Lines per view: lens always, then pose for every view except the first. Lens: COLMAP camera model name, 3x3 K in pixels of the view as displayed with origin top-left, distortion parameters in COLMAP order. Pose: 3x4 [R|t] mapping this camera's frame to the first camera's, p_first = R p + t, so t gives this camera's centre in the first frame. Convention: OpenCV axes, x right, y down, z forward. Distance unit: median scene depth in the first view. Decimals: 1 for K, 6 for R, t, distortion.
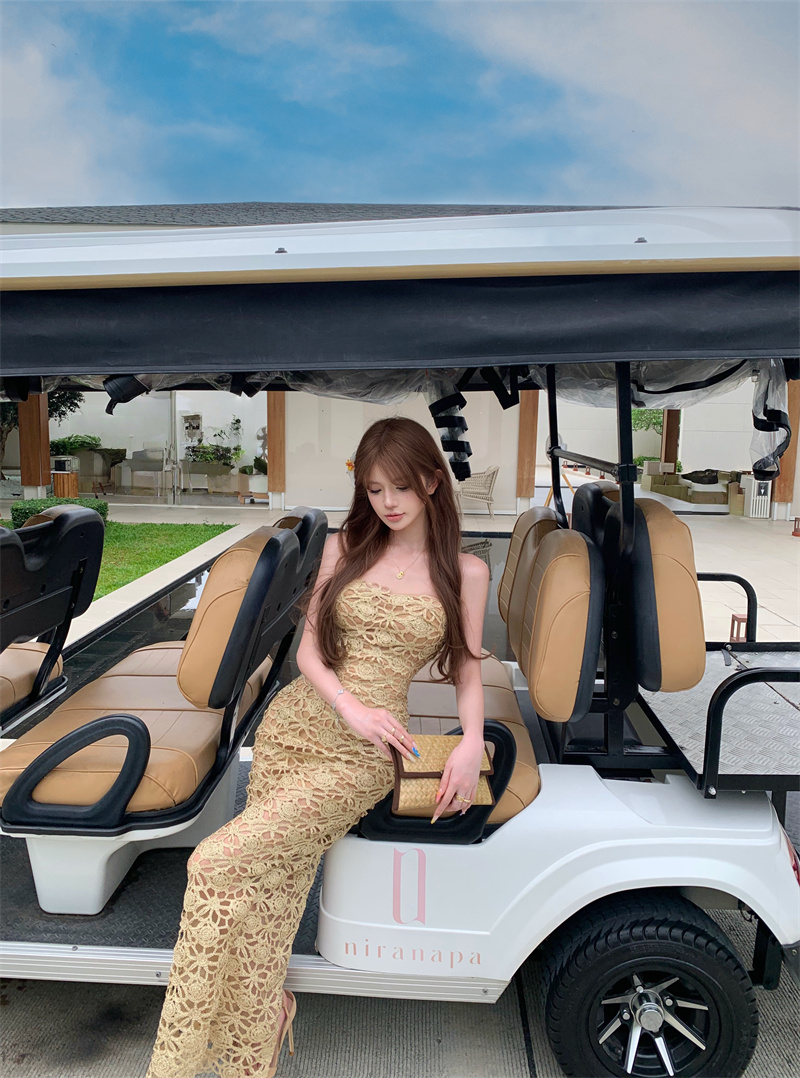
lens RADIAL K [[834.0, 0, 422.6], [0, 834.0, 540.5], [0, 0, 1]] dist [0.022991, 0.003104]
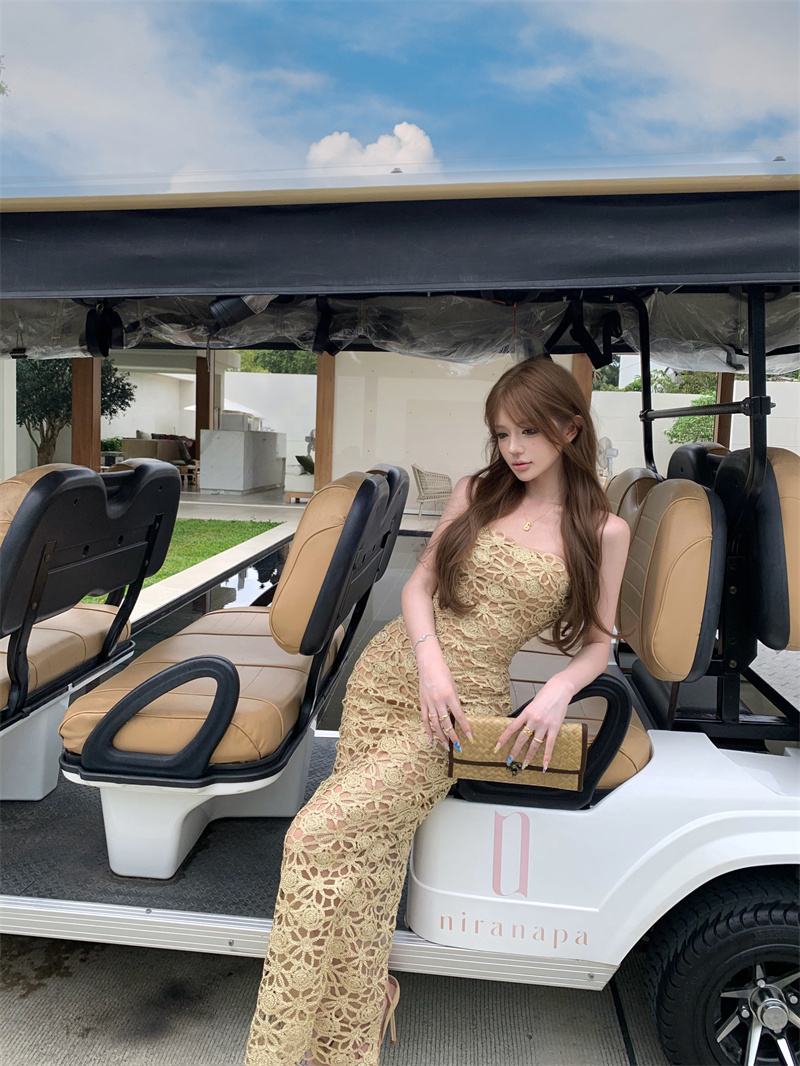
lens RADIAL K [[827.7, 0, 400.0], [0, 827.7, 533.0], [0, 0, 1]] dist [0.031036, -0.018624]
pose [[0.998981, 0.020017, -0.040440, -0.103679], [-0.022336, 0.998082, -0.057738, 0.111268], [0.039207, 0.058582, 0.997512, 0.058862]]
